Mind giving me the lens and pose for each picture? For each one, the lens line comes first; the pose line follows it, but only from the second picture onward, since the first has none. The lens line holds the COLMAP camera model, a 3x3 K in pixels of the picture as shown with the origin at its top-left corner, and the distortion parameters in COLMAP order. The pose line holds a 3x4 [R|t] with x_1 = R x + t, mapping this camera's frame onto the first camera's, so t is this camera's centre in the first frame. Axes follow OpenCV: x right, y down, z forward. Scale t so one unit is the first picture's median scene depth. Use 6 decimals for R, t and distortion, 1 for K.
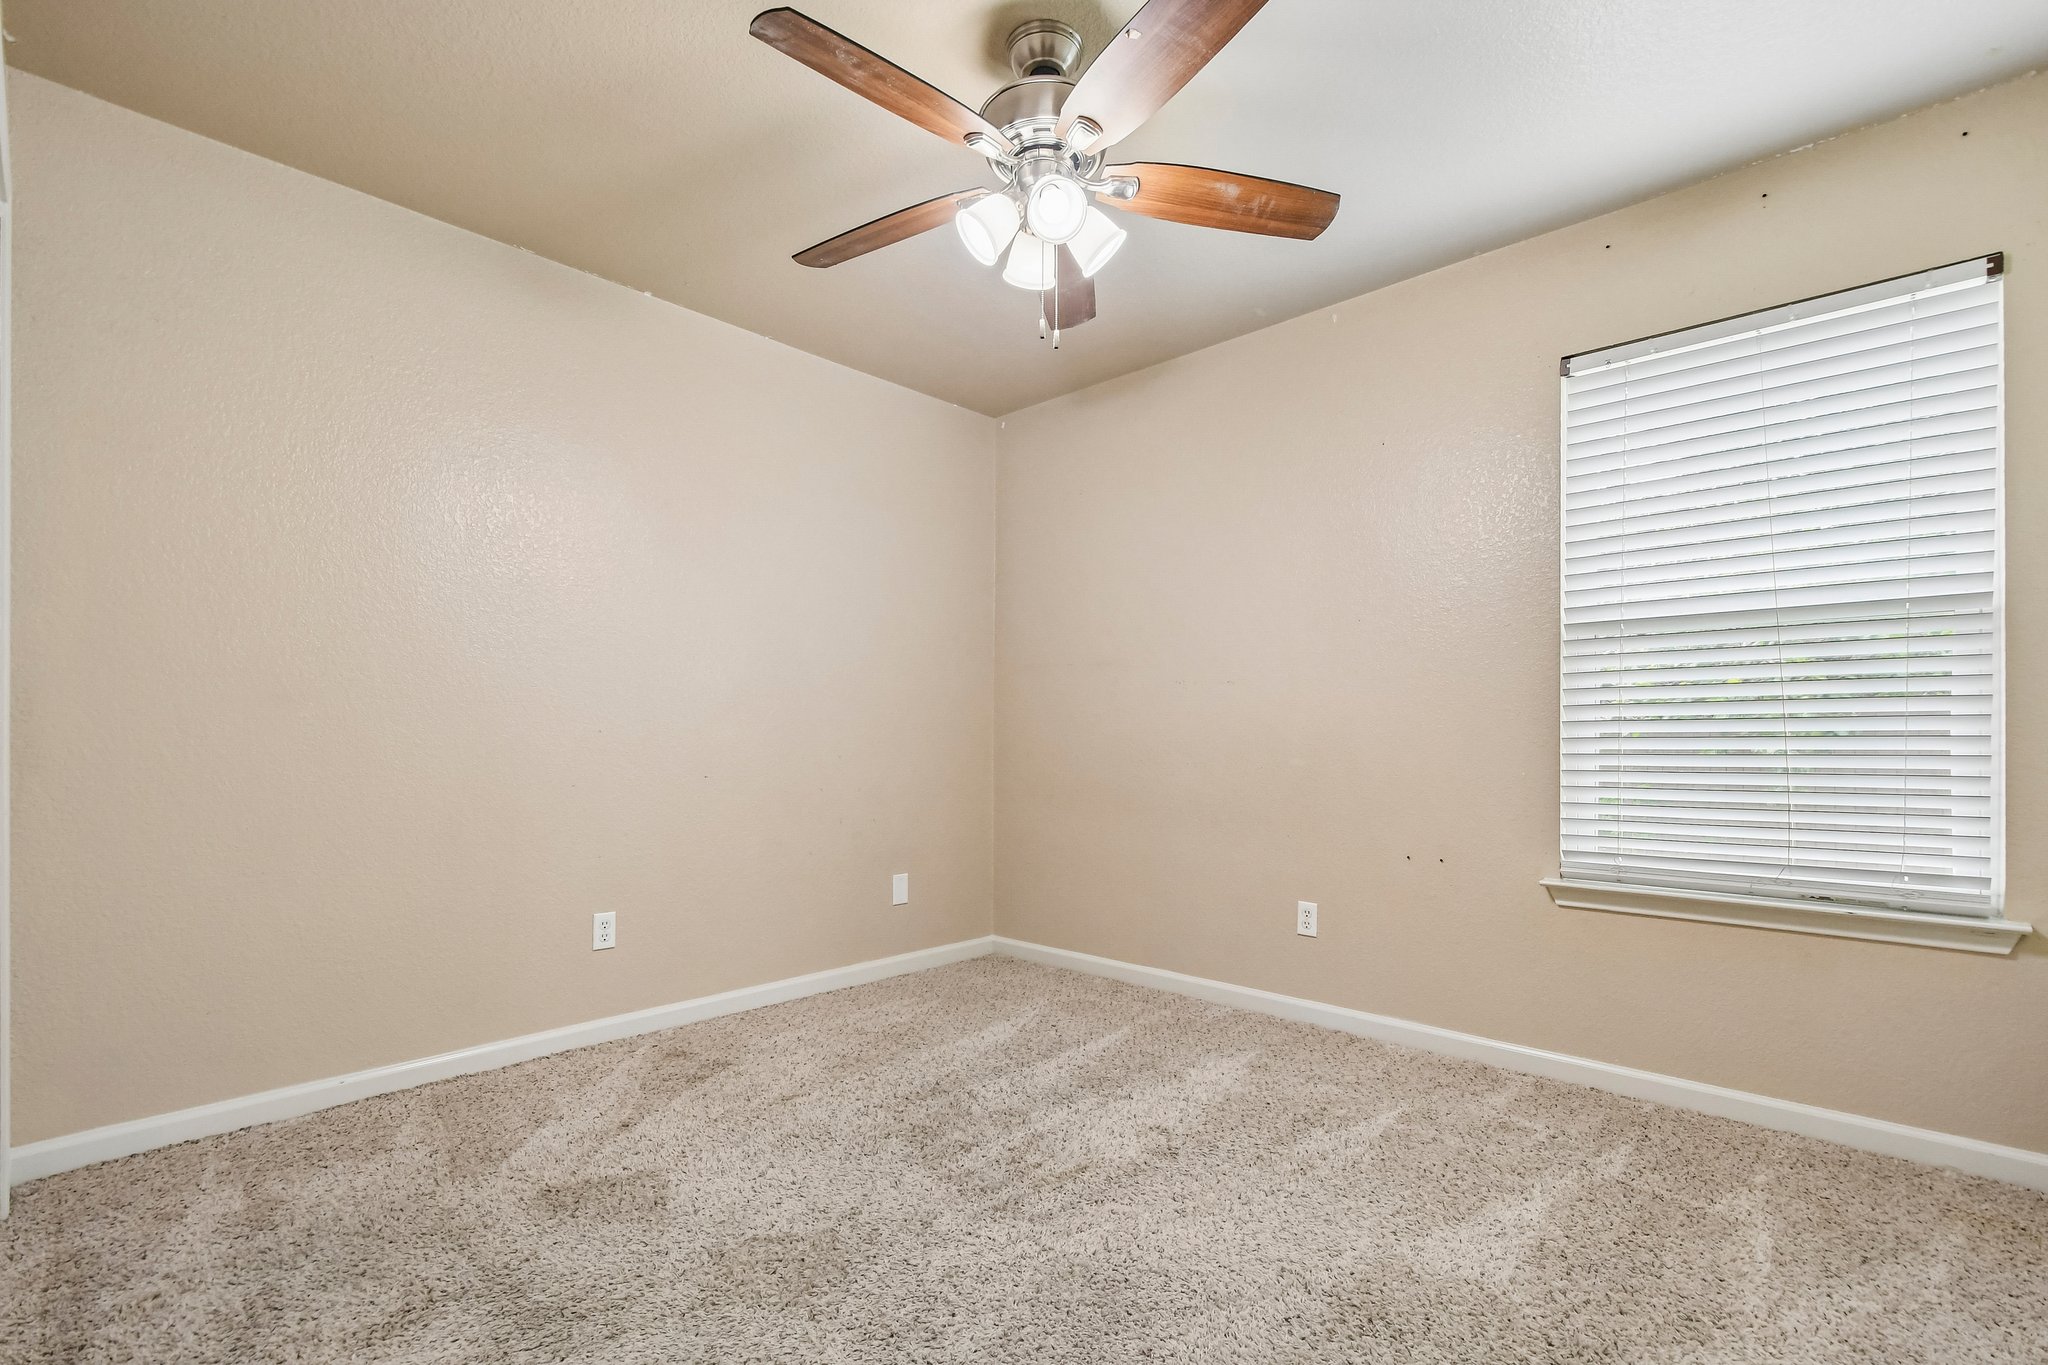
lens RADIAL K [[911.7, 0, 1017.3], [0, 911.7, 738.2], [0, 0, 1]] dist [0.000881, -0.003341]
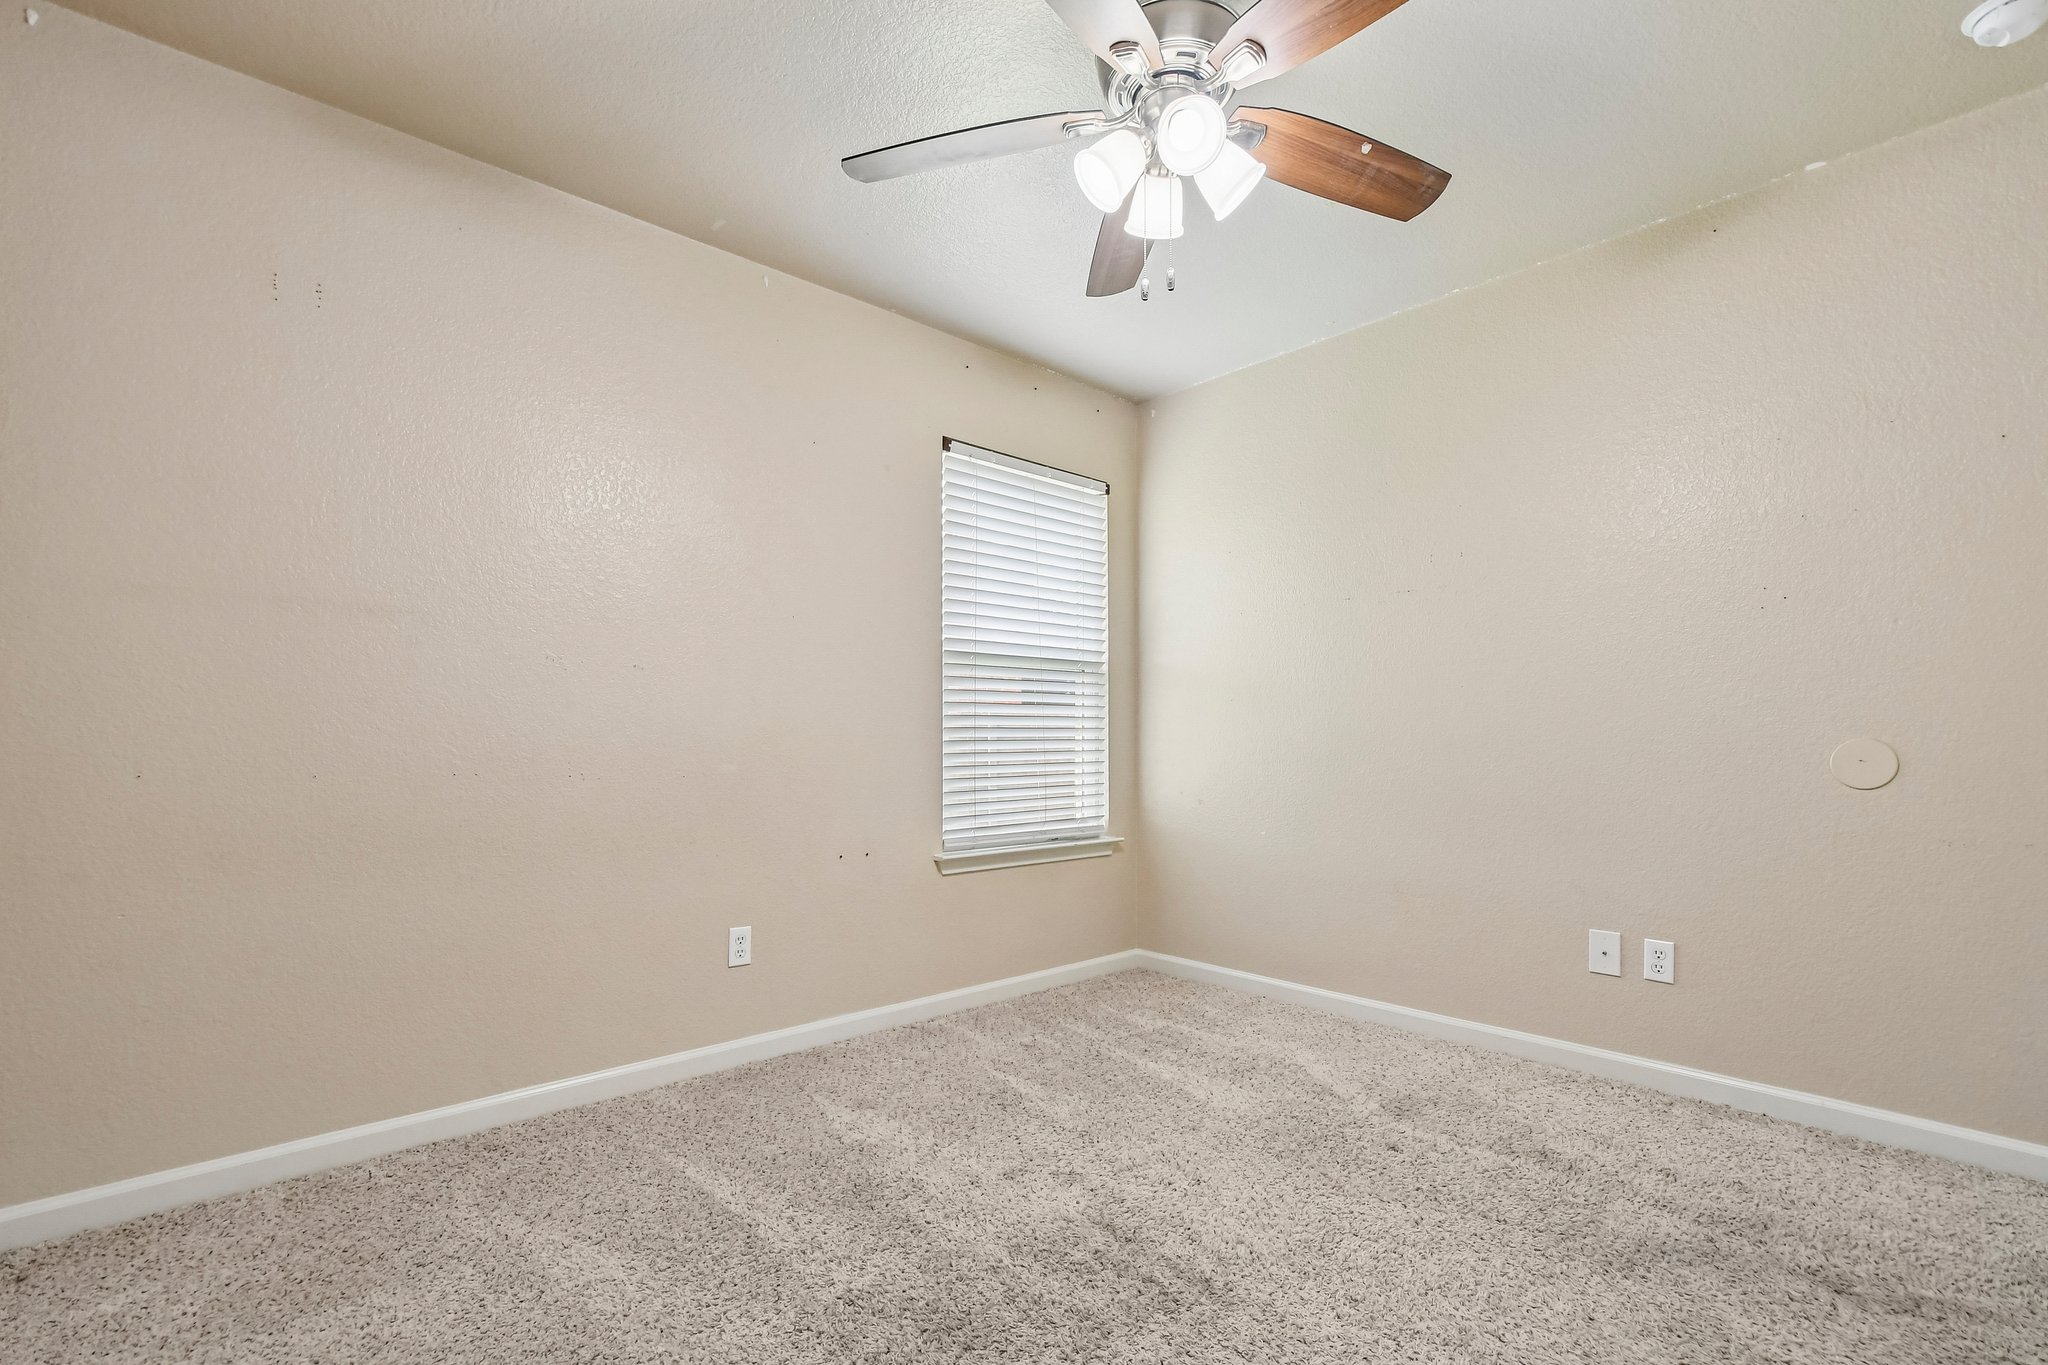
lens RADIAL K [[911.7, 0, 1017.3], [0, 911.7, 738.2], [0, 0, 1]] dist [0.000881, -0.003341]
pose [[0.099467, 0.000707, 0.995041, -0.707052], [-0.000027, 1.000000, -0.000707, -0.002911], [-0.995041, 0.000043, 0.099467, 0.858241]]
